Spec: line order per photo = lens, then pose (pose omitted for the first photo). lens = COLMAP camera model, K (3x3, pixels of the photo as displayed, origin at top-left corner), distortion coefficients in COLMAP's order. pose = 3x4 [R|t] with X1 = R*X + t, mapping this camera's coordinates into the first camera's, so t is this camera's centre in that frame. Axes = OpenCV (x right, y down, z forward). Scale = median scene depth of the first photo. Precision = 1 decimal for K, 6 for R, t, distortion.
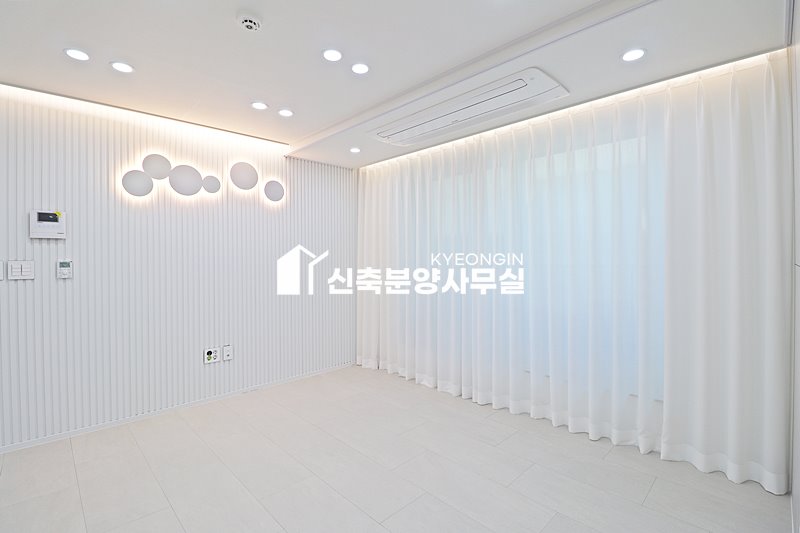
lens RADIAL K [[369.7, 0, 397.8], [0, 369.7, 257.5], [0, 0, 1]] dist [0.004683, -0.013015]
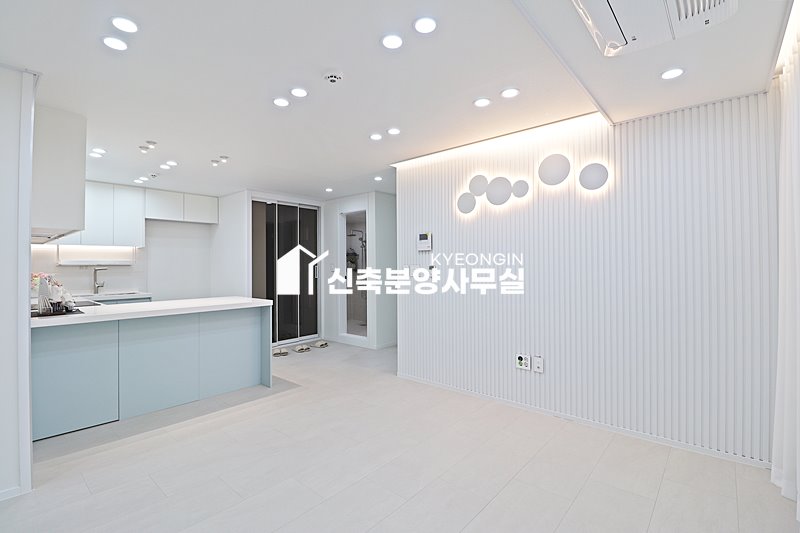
lens RADIAL K [[369.7, 0, 396.2], [0, 369.7, 261.0], [0, 0, 1]] dist [0.004683, -0.013015]
pose [[0.070384, -0.001834, -0.997518, 0.478494], [0.006235, 0.999980, -0.001398, -0.005157], [0.997500, -0.006121, 0.070394, 0.618771]]
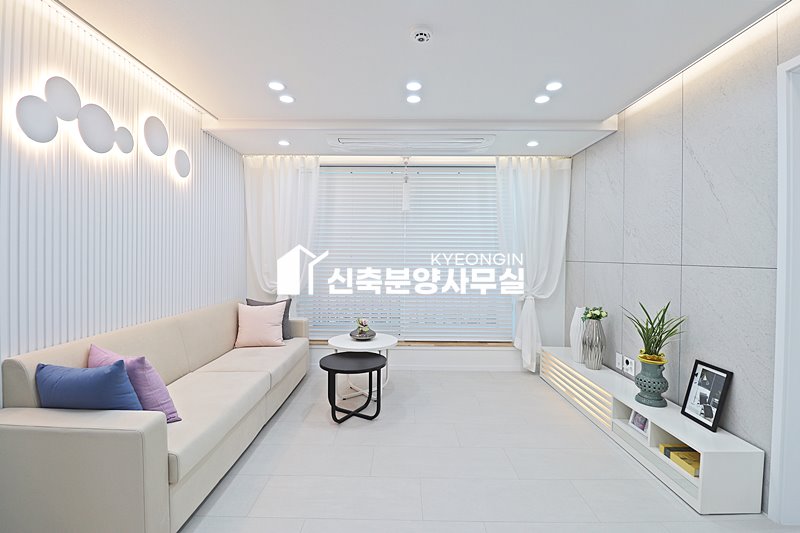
lens RADIAL K [[369.7, 0, 391.3], [0, 369.7, 257.3], [0, 0, 1]] dist [0.004683, -0.013015]
pose [[0.708038, 0.011350, 0.706083, -0.657152], [-0.016196, 0.999869, 0.000168, 0.008442], [-0.705989, -0.011555, 0.708129, 0.170479]]
